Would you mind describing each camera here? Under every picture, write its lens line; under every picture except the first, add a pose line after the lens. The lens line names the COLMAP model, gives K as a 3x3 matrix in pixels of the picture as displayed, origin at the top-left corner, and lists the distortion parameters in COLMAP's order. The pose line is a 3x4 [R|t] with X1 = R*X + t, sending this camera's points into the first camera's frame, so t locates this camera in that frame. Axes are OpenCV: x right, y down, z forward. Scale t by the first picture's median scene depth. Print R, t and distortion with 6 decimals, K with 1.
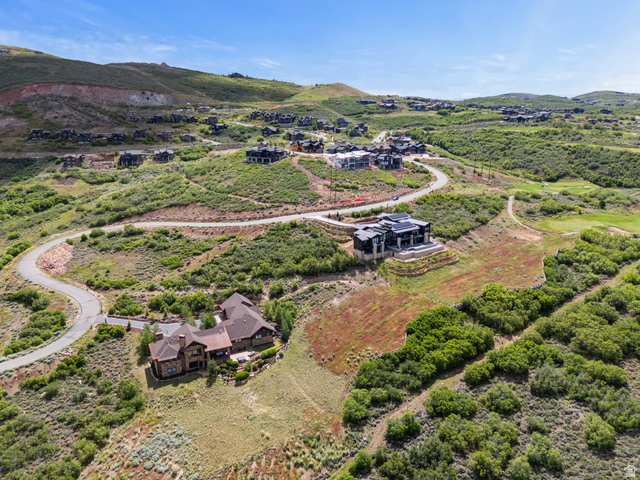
lens RADIAL K [[468.5, 0, 320.0], [0, 468.5, 240.0], [0, 0, 1]] dist [0.086649, -0.085688]
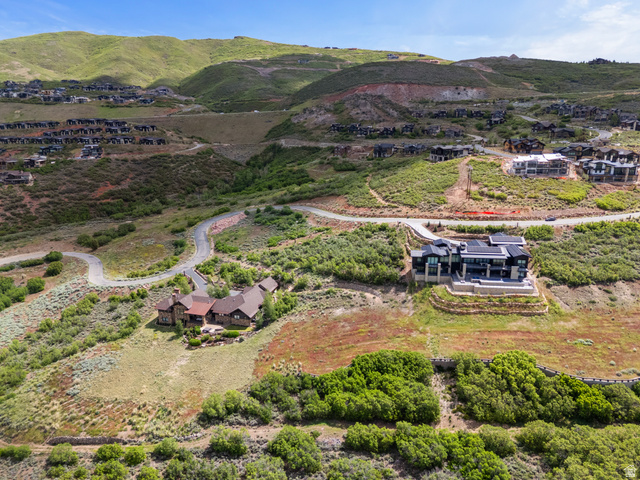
lens RADIAL K [[468.5, 0, 320.0], [0, 468.5, 240.0], [0, 0, 1]] dist [0.086649, -0.085688]
pose [[0.719090, 0.182143, -0.670621, 0.527221], [-0.174852, 0.981415, 0.079066, -0.065083], [0.672559, 0.060404, 0.737574, 0.245392]]
